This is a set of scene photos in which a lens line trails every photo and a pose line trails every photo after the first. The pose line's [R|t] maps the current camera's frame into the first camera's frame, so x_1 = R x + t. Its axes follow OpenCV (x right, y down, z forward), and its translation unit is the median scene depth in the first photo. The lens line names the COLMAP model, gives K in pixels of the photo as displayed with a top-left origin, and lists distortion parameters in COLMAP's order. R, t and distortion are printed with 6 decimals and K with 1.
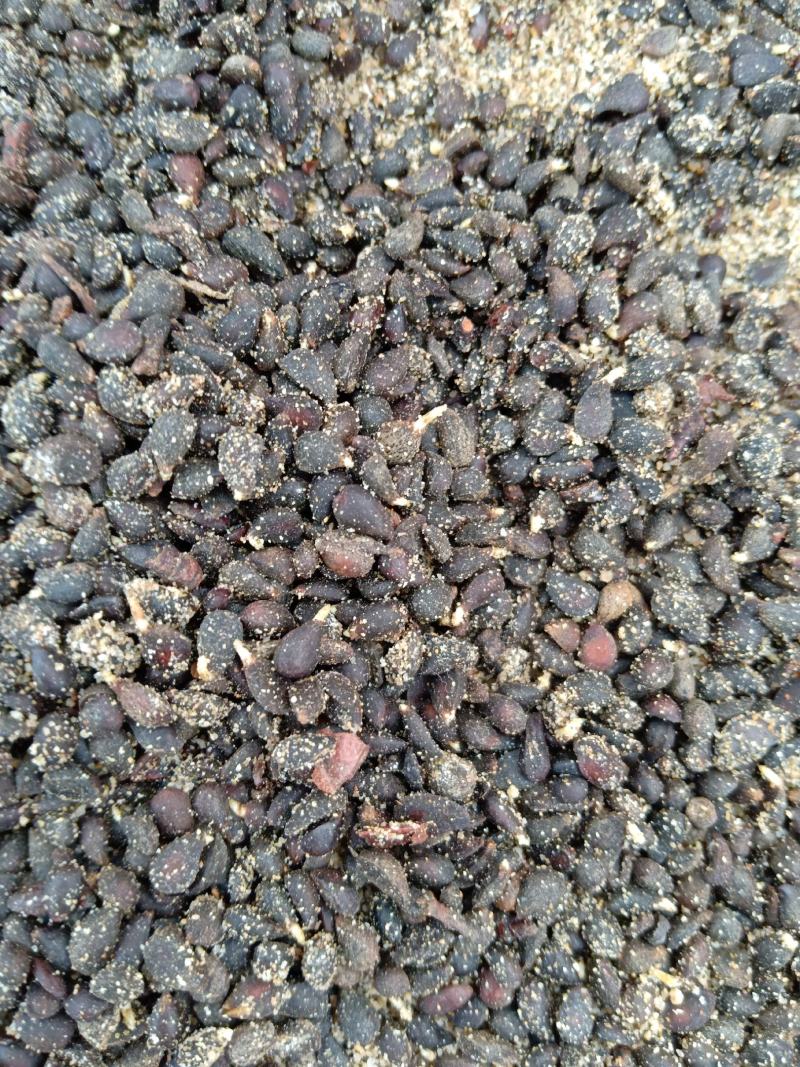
lens RADIAL K [[875.7, 0, 384.4], [0, 875.7, 534.6], [0, 0, 1]] dist [0.036949, -0.173643]
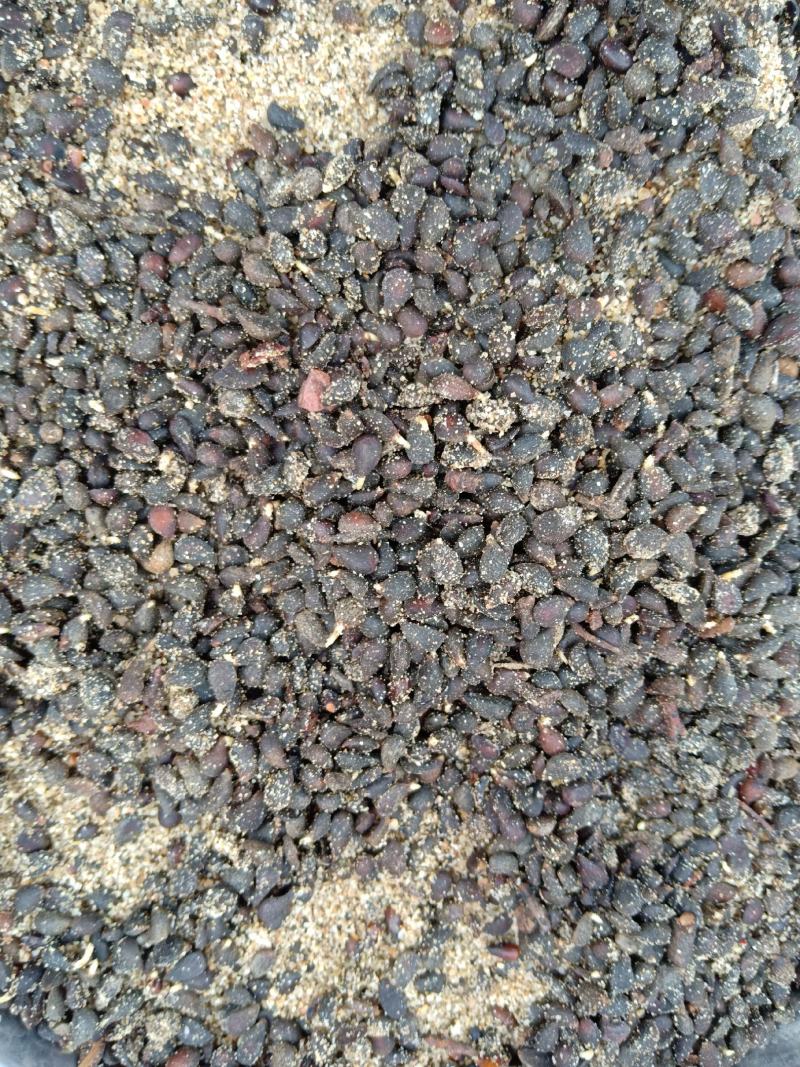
lens RADIAL K [[858.0, 0, 404.9], [0, 858.0, 528.5], [0, 0, 1]] dist [0.092310, -0.281751]
pose [[-0.941433, 0.328548, -0.075894, -0.007619], [-0.327932, -0.944472, -0.020797, 0.022411], [-0.078513, 0.005309, 0.996899, -0.395779]]
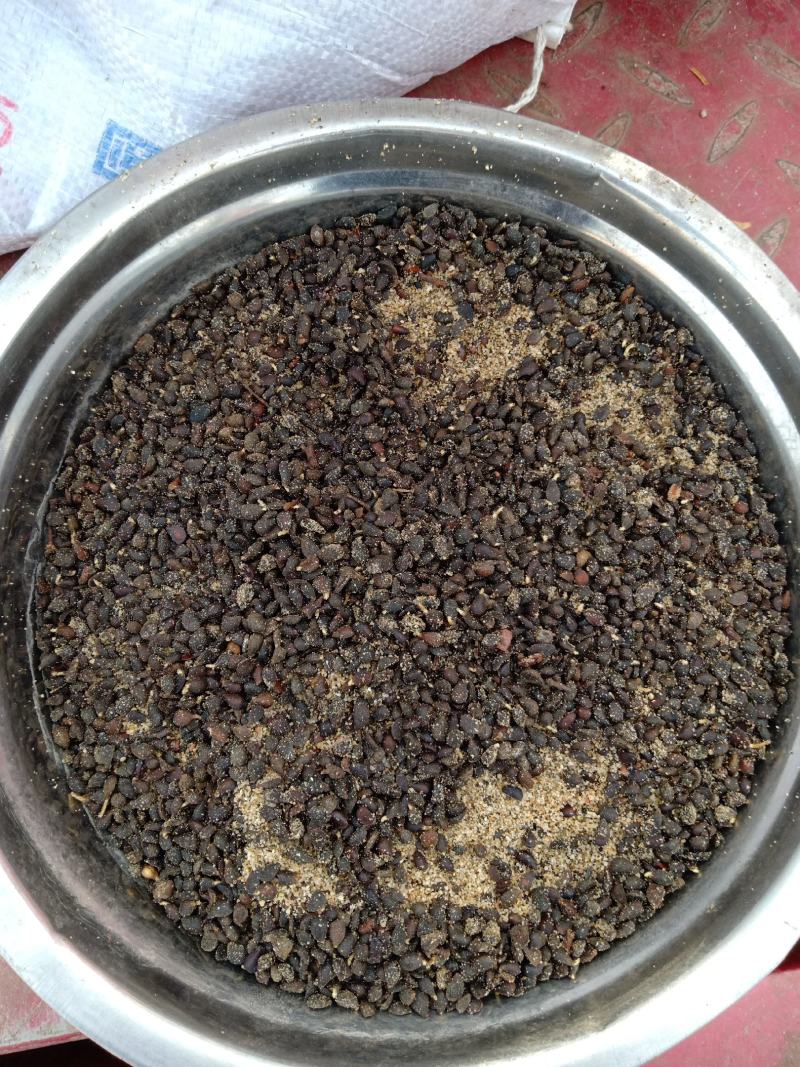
lens RADIAL K [[858.0, 0, 404.9], [0, 858.0, 528.5], [0, 0, 1]] dist [0.092310, -0.281751]
pose [[0.957038, -0.282275, 0.066328, -0.397692], [0.286436, 0.955900, -0.064875, 0.006628], [-0.045090, 0.081086, 0.995687, -1.580450]]
